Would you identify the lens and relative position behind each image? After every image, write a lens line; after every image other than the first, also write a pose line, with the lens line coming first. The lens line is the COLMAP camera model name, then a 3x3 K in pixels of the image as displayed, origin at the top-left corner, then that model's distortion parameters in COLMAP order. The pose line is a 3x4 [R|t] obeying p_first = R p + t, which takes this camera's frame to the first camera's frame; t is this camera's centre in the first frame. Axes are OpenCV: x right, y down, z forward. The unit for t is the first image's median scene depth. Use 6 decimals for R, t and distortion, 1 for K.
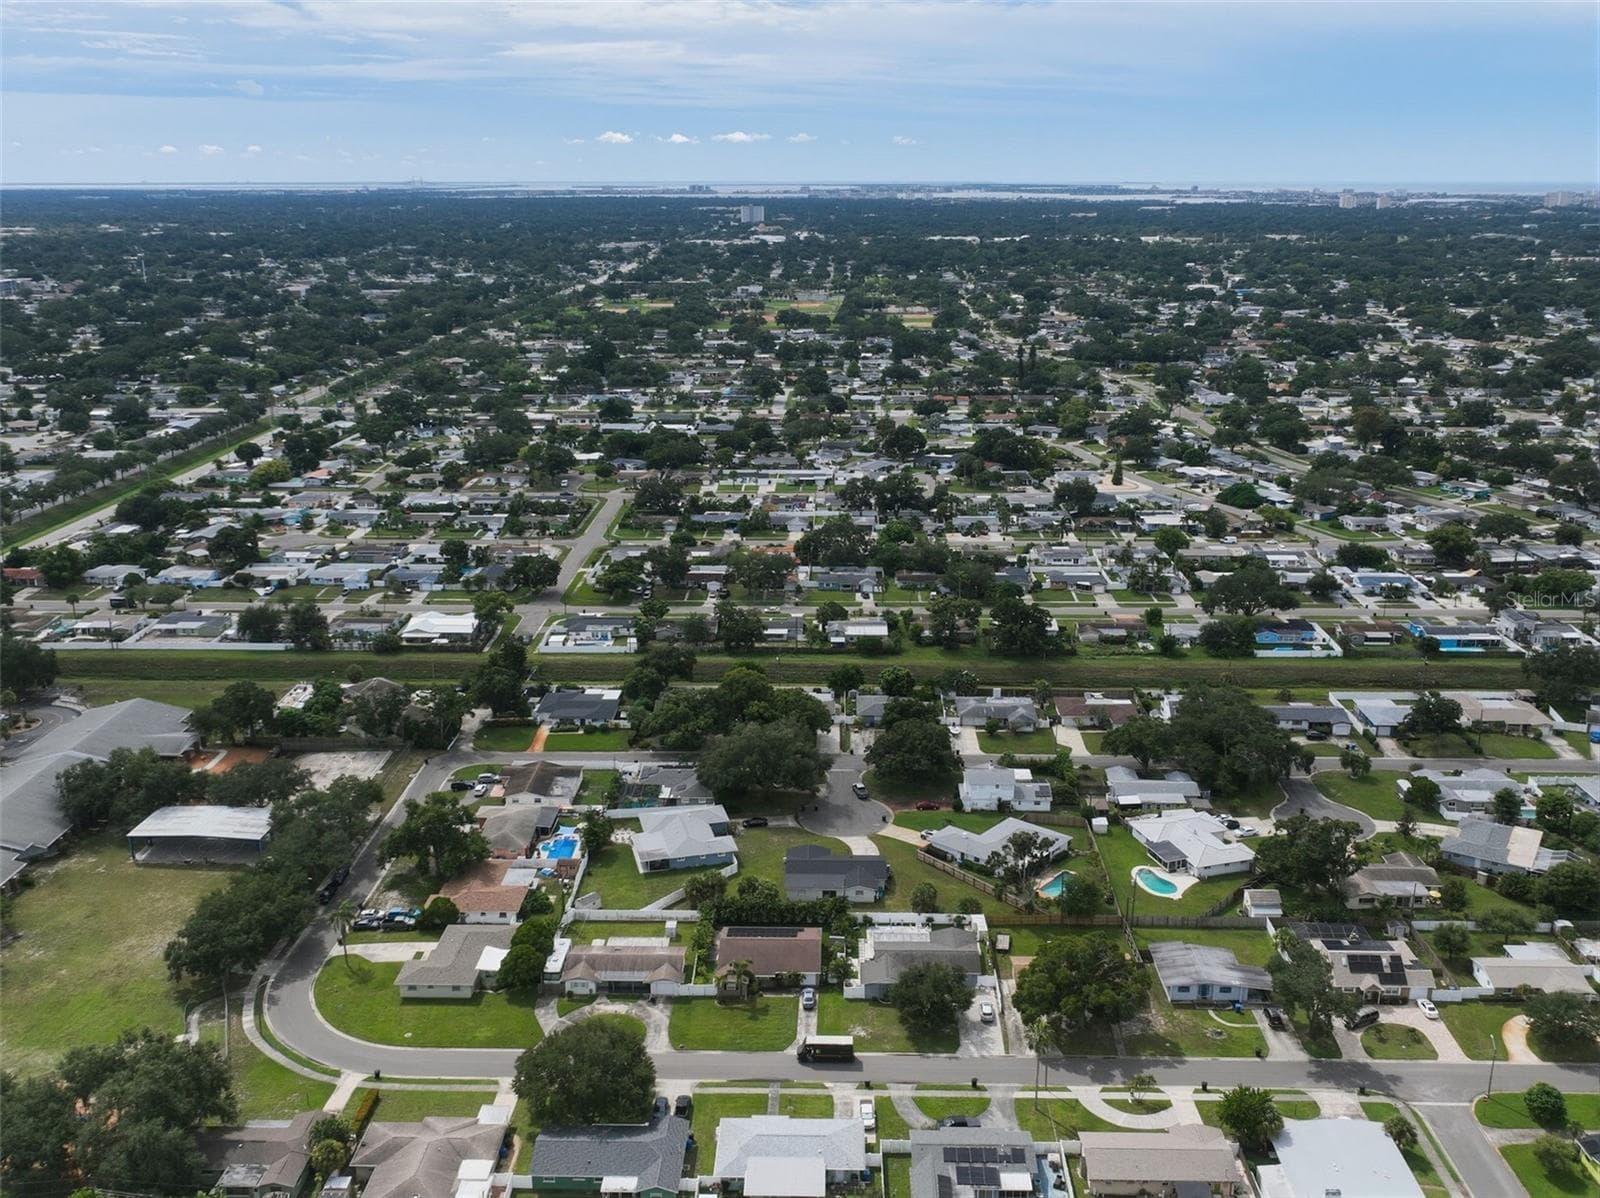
lens RADIAL K [[1420.1, 0, 797.3], [0, 1420.1, 599.9], [0, 0, 1]] dist [-0.004347, -0.003150]
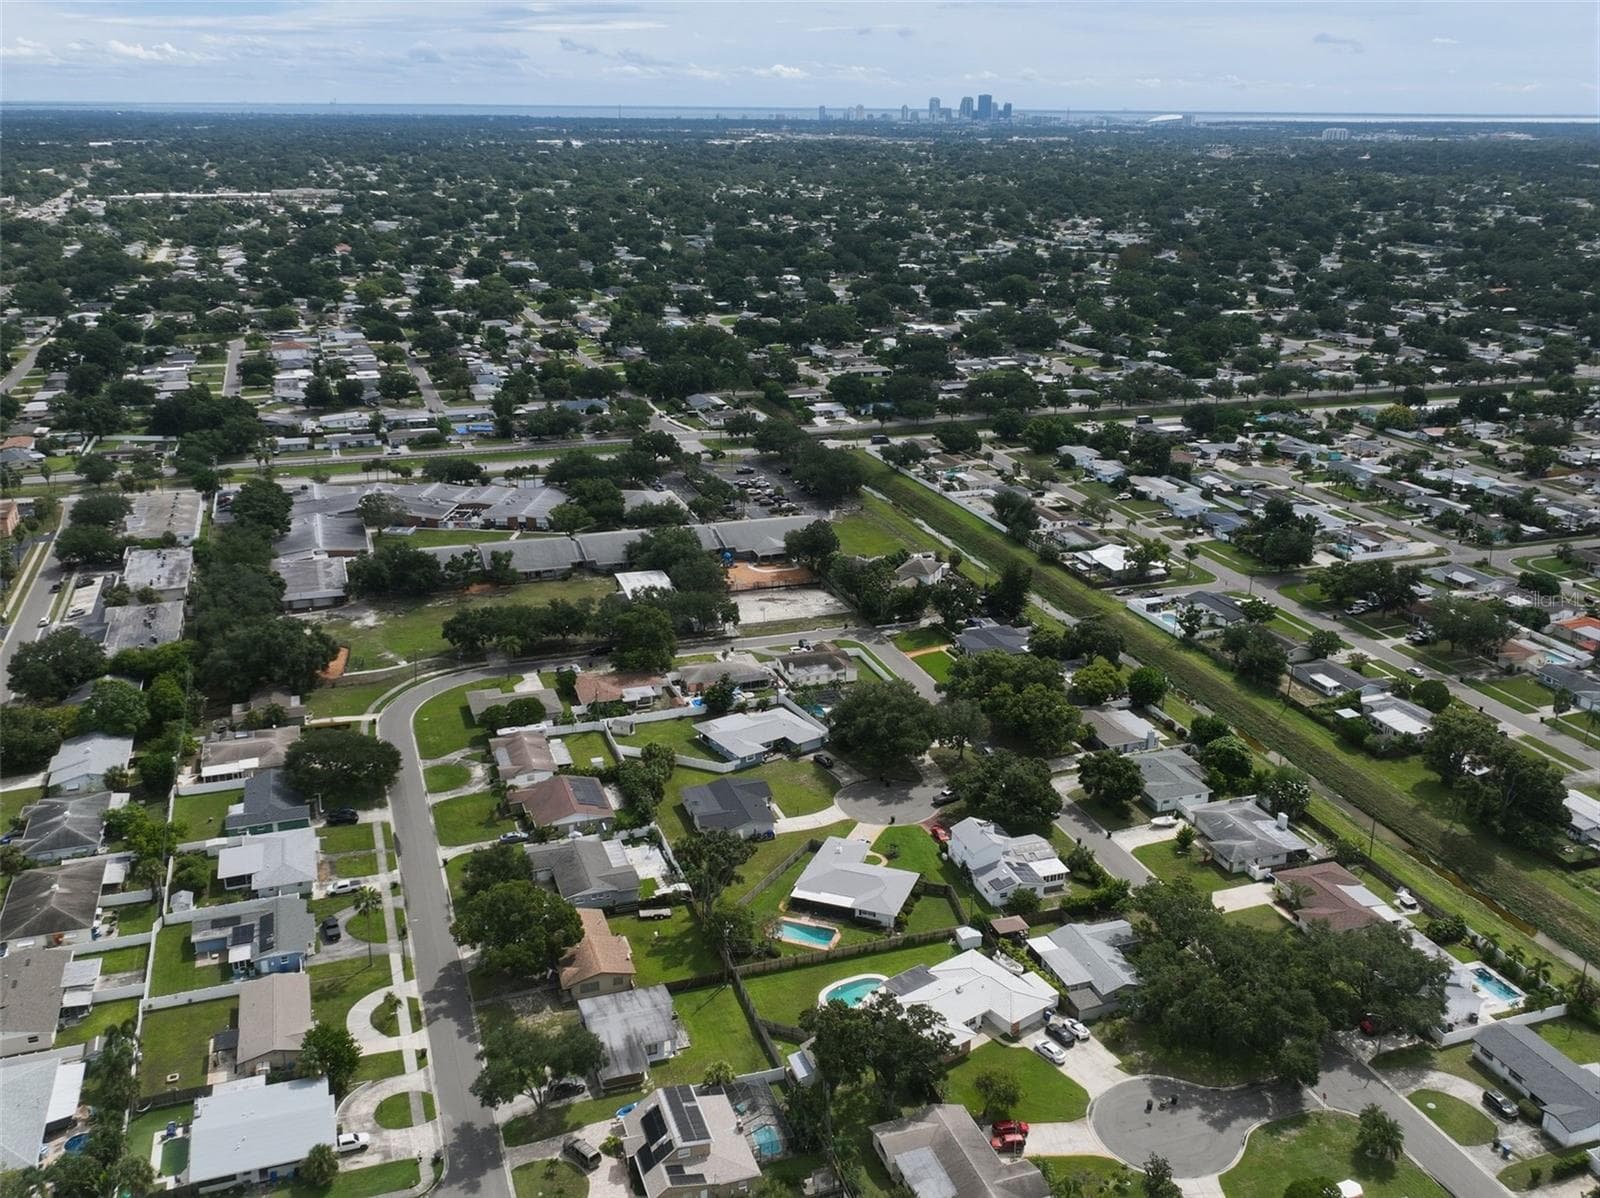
lens RADIAL K [[1420.1, 0, 797.3], [0, 1420.1, 599.9], [0, 0, 1]] dist [-0.004347, -0.003150]
pose [[0.347604, 0.299842, -0.888407, 0.769995], [-0.266899, 0.939936, 0.212805, -0.145148], [0.898853, 0.163143, 0.406752, 0.555025]]
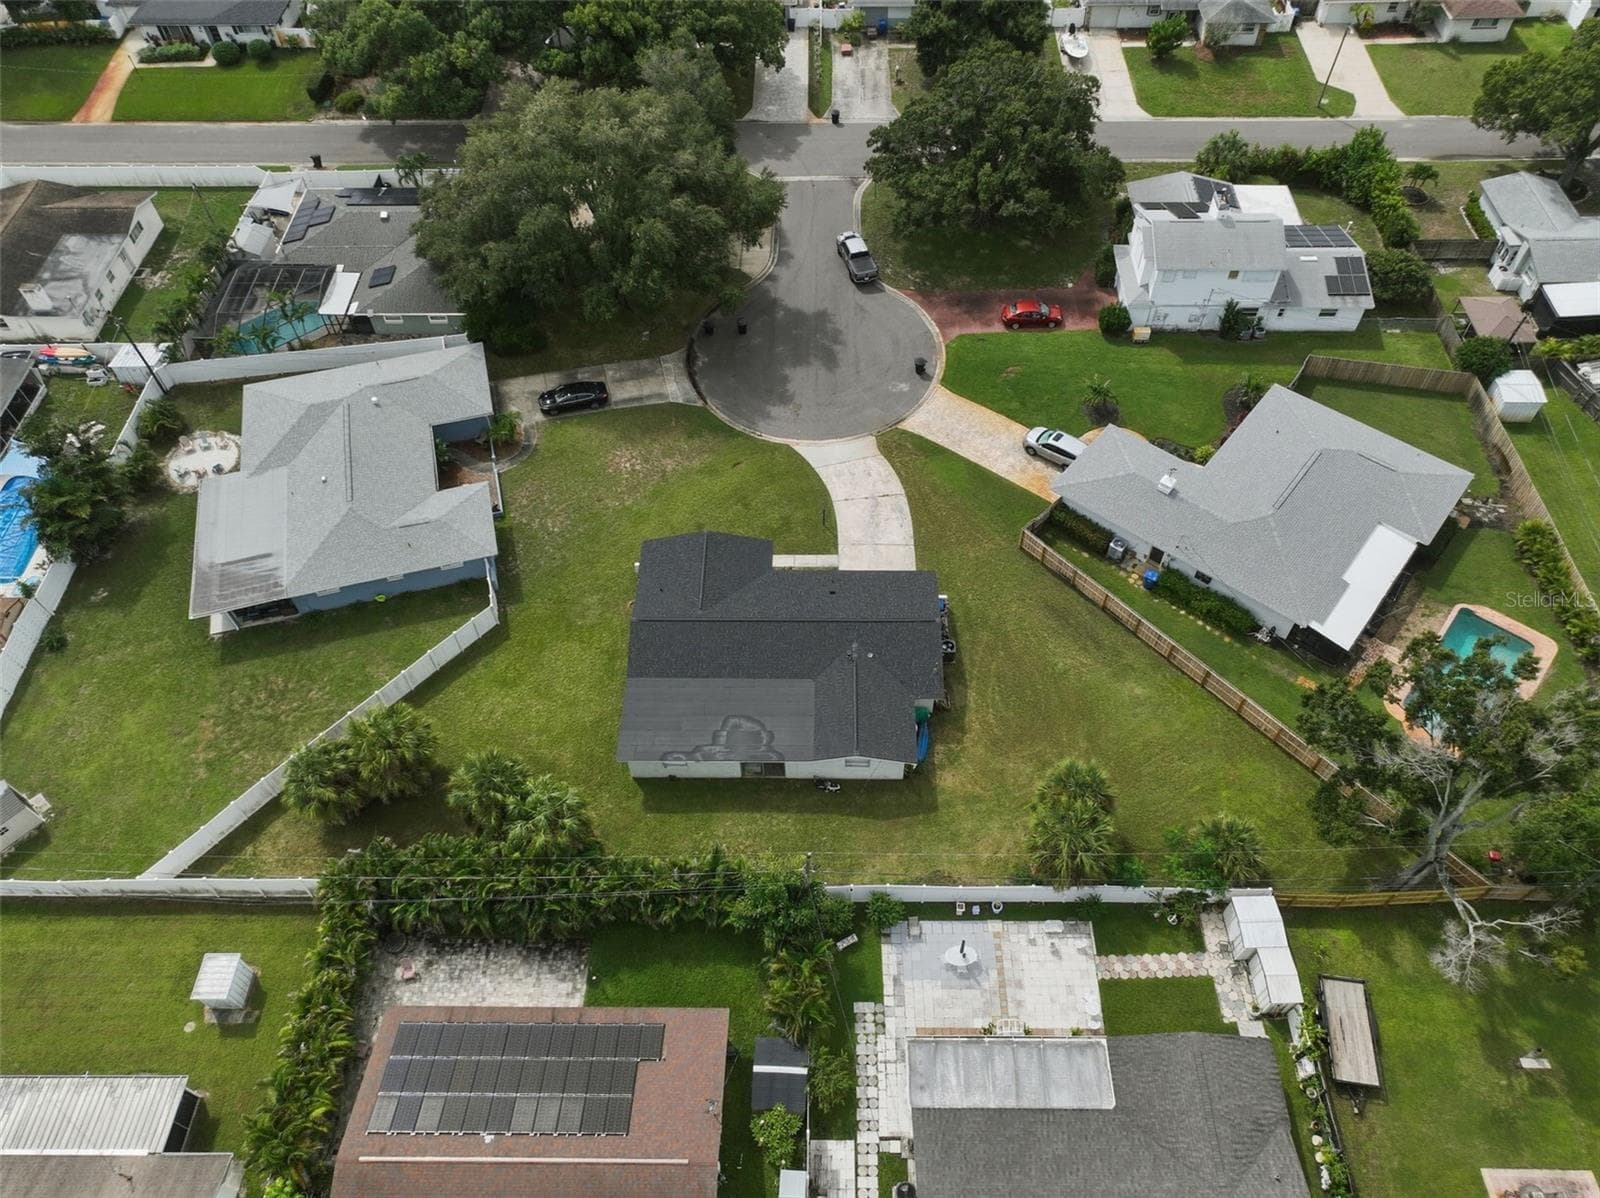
lens RADIAL K [[1144.7, 0, 808.2], [0, 1144.7, 601.9], [0, 0, 1]] dist [0.004499, 0.004617]
pose [[0.999763, -0.020699, 0.006763, 0.027602], [0.012611, 0.803558, 0.595092, 0.022353], [-0.017753, -0.594866, 0.803629, 0.709760]]
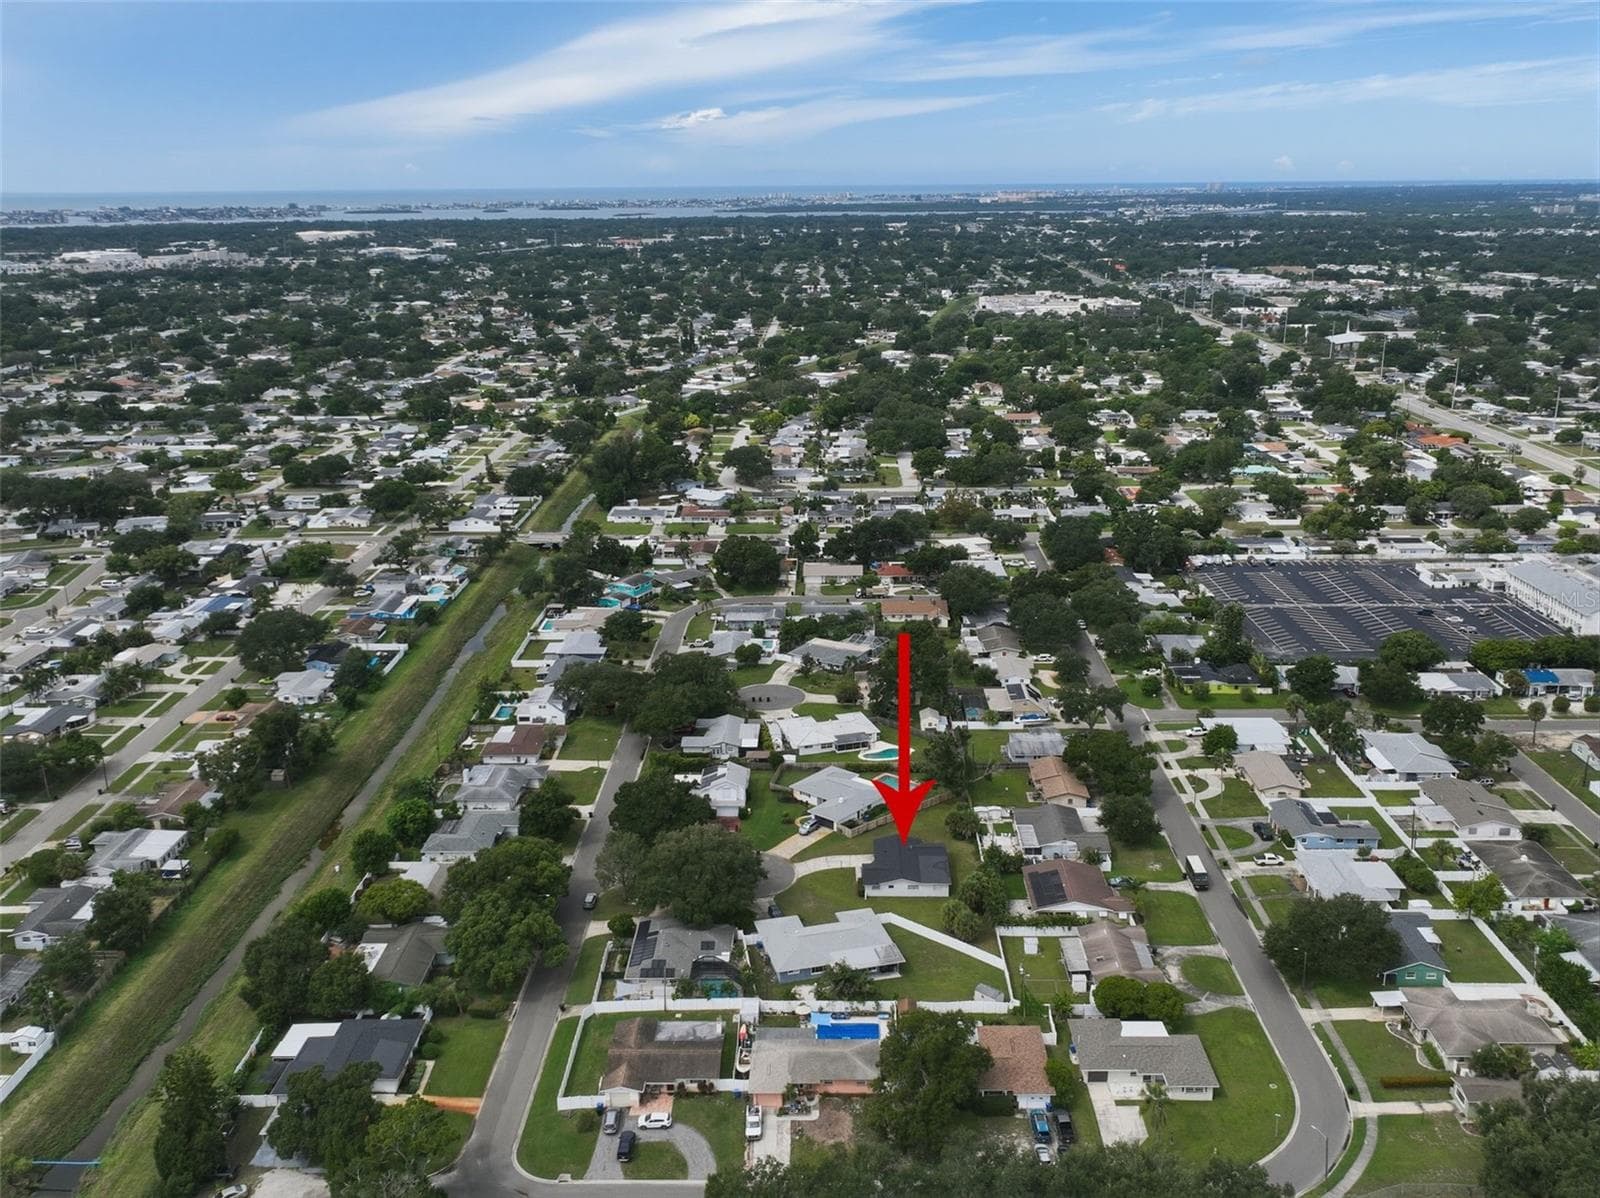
lens RADIAL K [[1420.1, 0, 797.3], [0, 1420.1, 599.9], [0, 0, 1]] dist [-0.004347, -0.003150]
pose [[-0.030600, -0.261640, 0.964680, -0.773231], [0.289659, 0.921396, 0.259089, -0.226266], [-0.956641, 0.287357, 0.047592, 0.868125]]
